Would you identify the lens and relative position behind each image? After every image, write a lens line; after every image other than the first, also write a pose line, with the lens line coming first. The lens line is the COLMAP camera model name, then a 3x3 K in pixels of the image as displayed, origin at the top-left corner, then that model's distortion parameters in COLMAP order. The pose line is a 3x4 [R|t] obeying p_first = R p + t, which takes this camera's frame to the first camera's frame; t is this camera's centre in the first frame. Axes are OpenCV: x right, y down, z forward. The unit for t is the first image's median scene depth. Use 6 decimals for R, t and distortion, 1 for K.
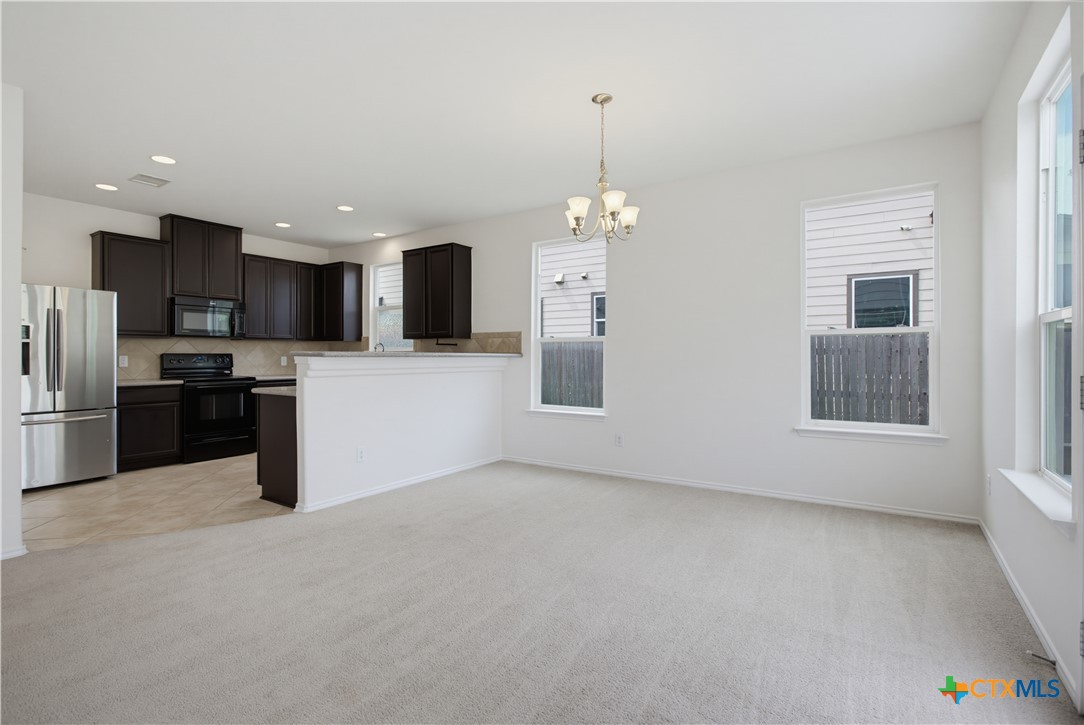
lens RADIAL K [[514.5, 0, 538.8], [0, 514.5, 356.2], [0, 0, 1]] dist [-0.010224, 0.003966]
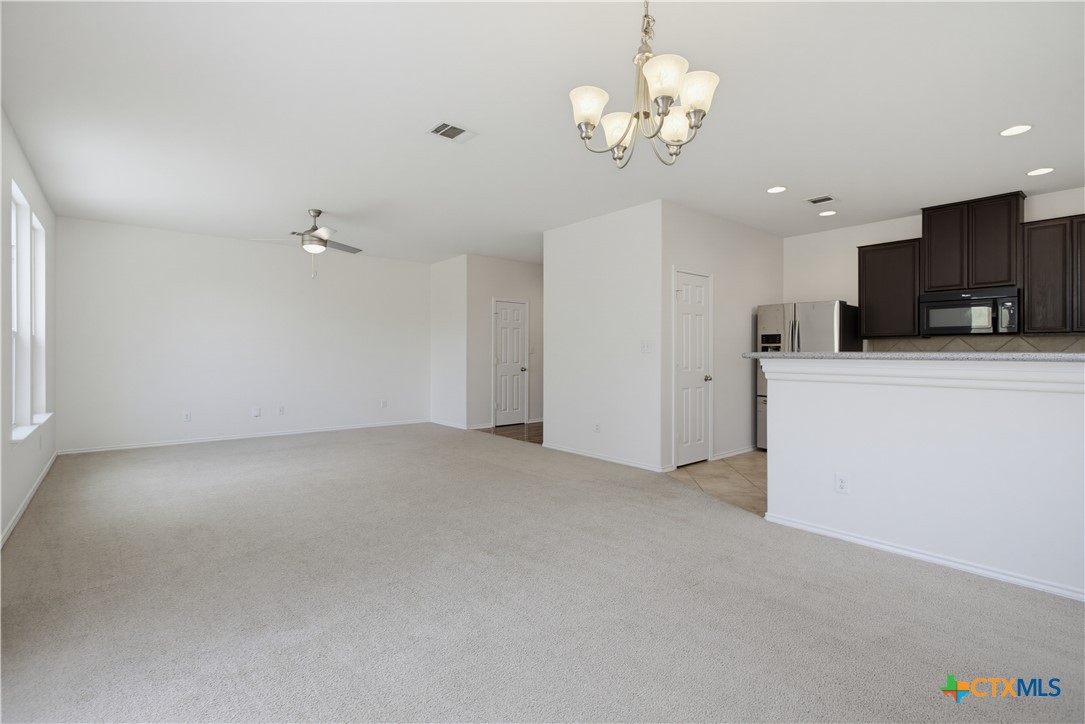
lens RADIAL K [[514.9, 0, 545.5], [0, 514.9, 356.6], [0, 0, 1]] dist [-0.010224, 0.003966]
pose [[-0.274395, 0.004004, -0.961609, 0.380708], [-0.006314, 0.999962, 0.005966, -0.002664], [0.961596, 0.007709, -0.274359, 0.566169]]
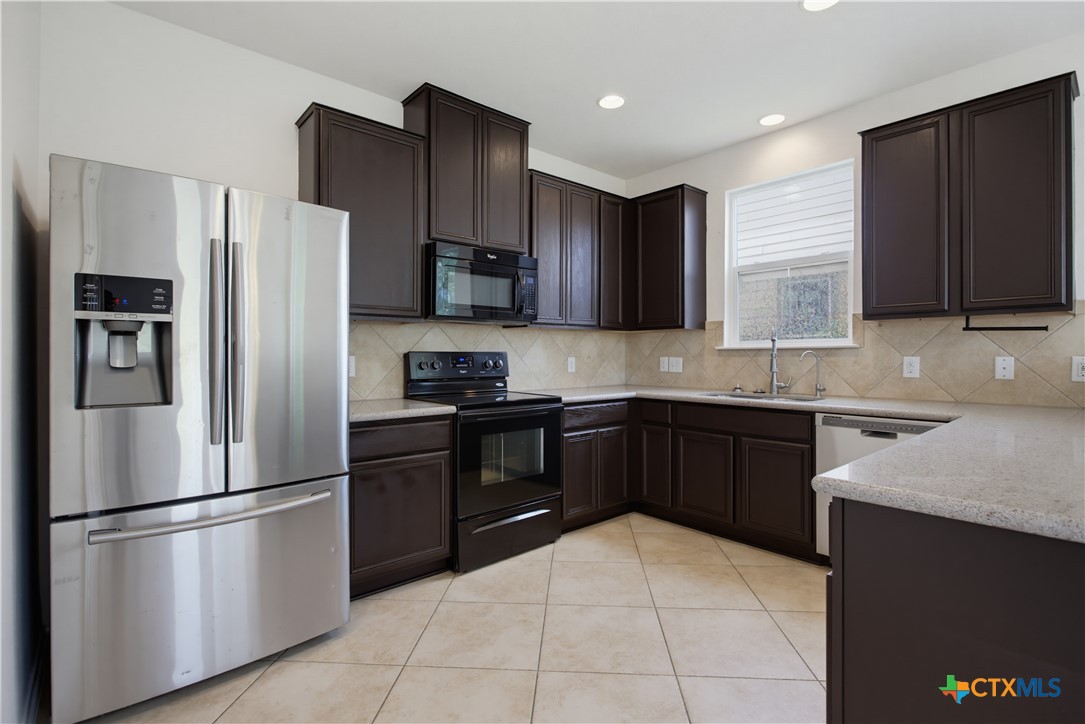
lens RADIAL K [[514.9, 0, 544.7], [0, 514.9, 355.7], [0, 0, 1]] dist [-0.010224, 0.003966]
pose [[0.967832, -0.001647, -0.251592, -0.456095], [0.001511, 0.999999, -0.000733, -0.000911], [0.251593, 0.000330, 0.967833, 0.508580]]
